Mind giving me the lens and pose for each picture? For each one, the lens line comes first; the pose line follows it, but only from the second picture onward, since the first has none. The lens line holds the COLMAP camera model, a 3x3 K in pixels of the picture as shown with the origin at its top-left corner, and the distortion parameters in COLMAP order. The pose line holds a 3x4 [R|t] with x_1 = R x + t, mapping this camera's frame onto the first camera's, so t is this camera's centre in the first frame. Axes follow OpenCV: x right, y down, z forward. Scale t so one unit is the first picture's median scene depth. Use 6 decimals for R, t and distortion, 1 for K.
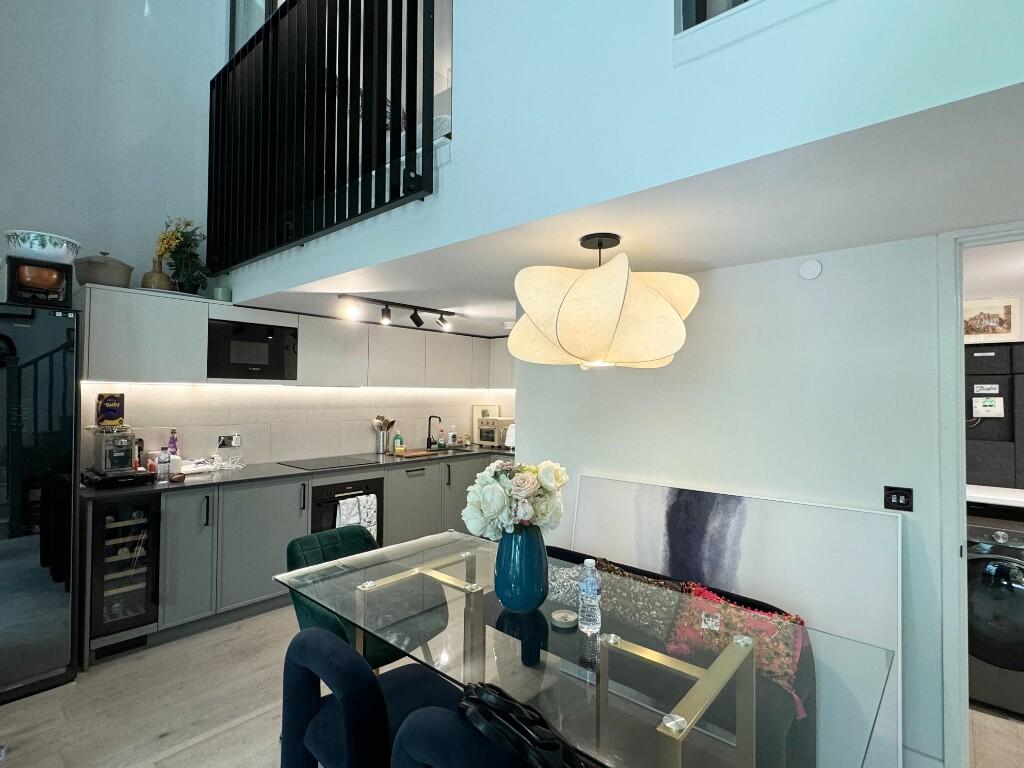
lens RADIAL K [[507.7, 0, 509.3], [0, 507.7, 381.6], [0, 0, 1]] dist [-0.001820, -0.000149]
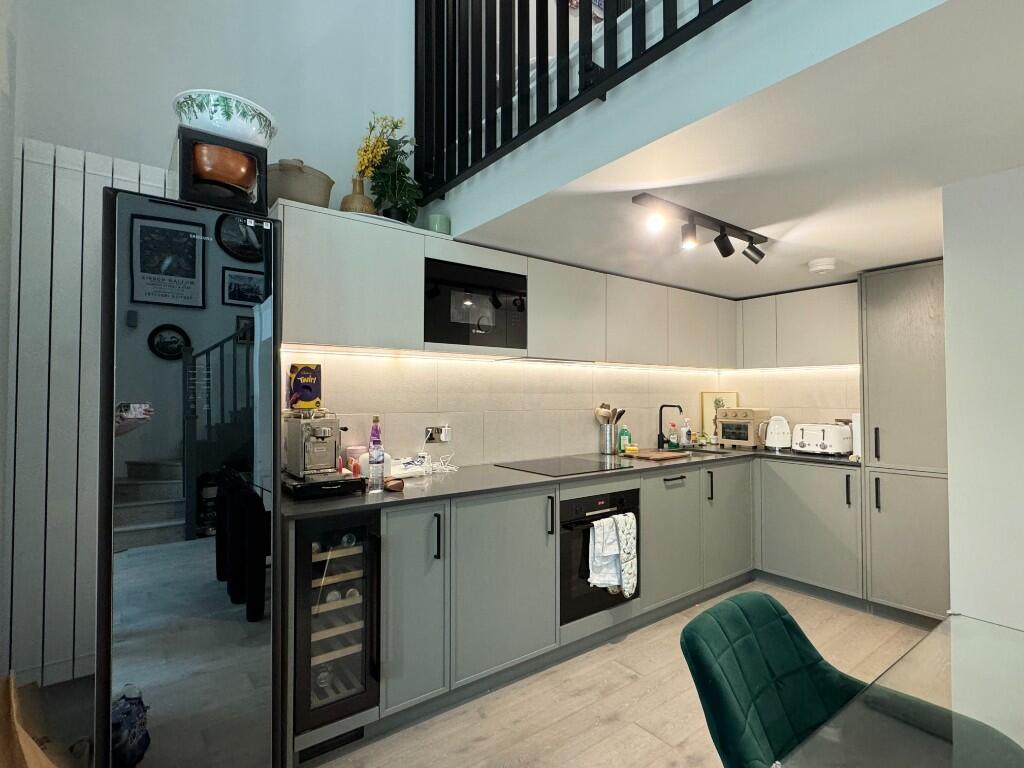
lens RADIAL K [[507.7, 0, 509.3], [0, 507.7, 381.6], [0, 0, 1]] dist [-0.001820, -0.000149]
pose [[0.977988, -0.013262, -0.208242, -0.323333], [0.012745, 0.999911, -0.003822, 0.049396], [0.208274, 0.001084, 0.978070, 0.327895]]
